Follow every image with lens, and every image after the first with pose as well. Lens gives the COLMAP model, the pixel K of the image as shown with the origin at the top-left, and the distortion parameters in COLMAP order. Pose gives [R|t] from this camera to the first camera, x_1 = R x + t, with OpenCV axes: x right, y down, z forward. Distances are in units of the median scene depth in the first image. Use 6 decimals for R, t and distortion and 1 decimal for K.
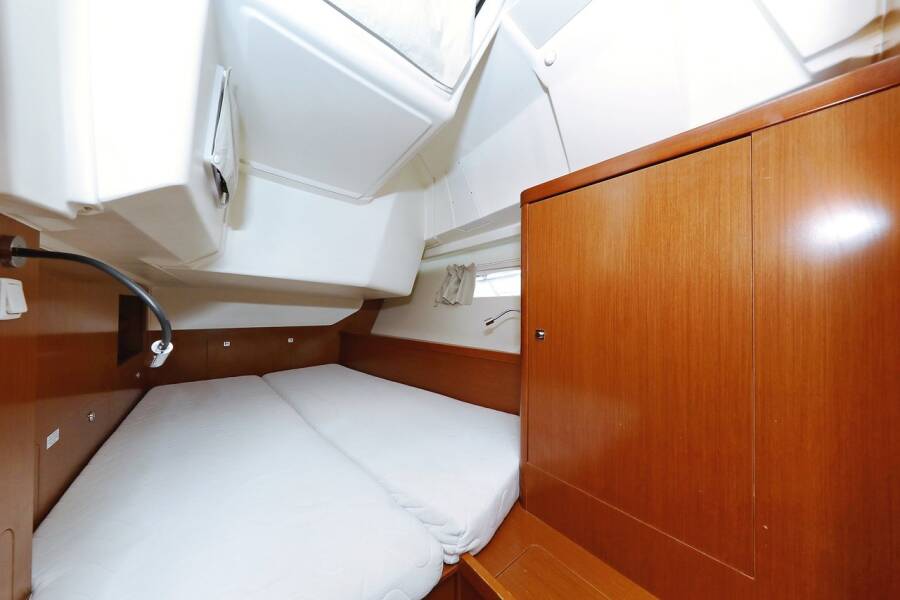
lens RADIAL K [[288.4, 0, 455.5], [0, 288.4, 299.3], [0, 0, 1]] dist [-0.001535, -0.000218]
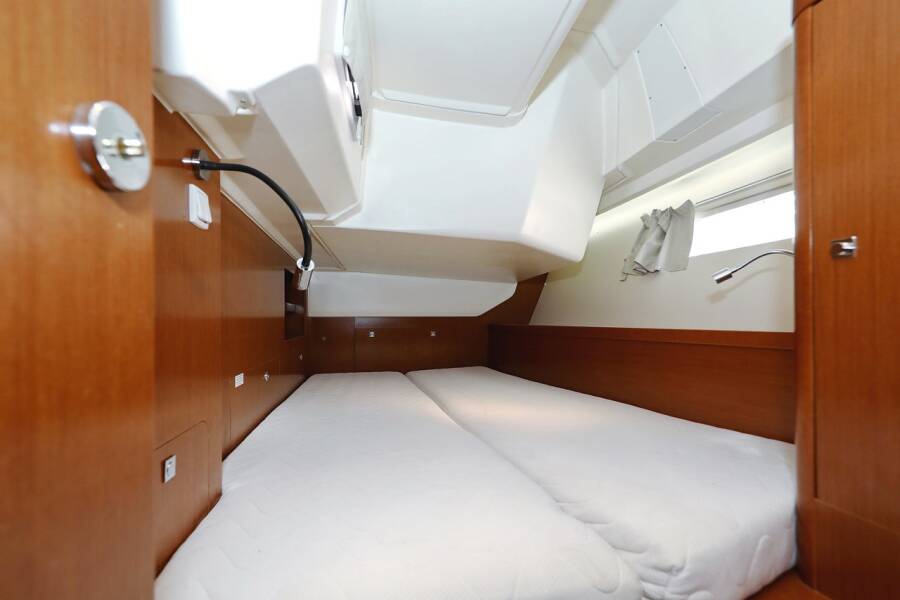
lens RADIAL K [[397.1, 0, 450.0], [0, 397.1, 300.0], [0, 0, 1]] dist [0.001839, -0.000181]
pose [[0.885692, -0.018272, -0.463913, 0.000126], [0.019539, 0.999807, -0.002075, 0.107557], [0.463862, -0.007227, 0.885878, 0.024668]]
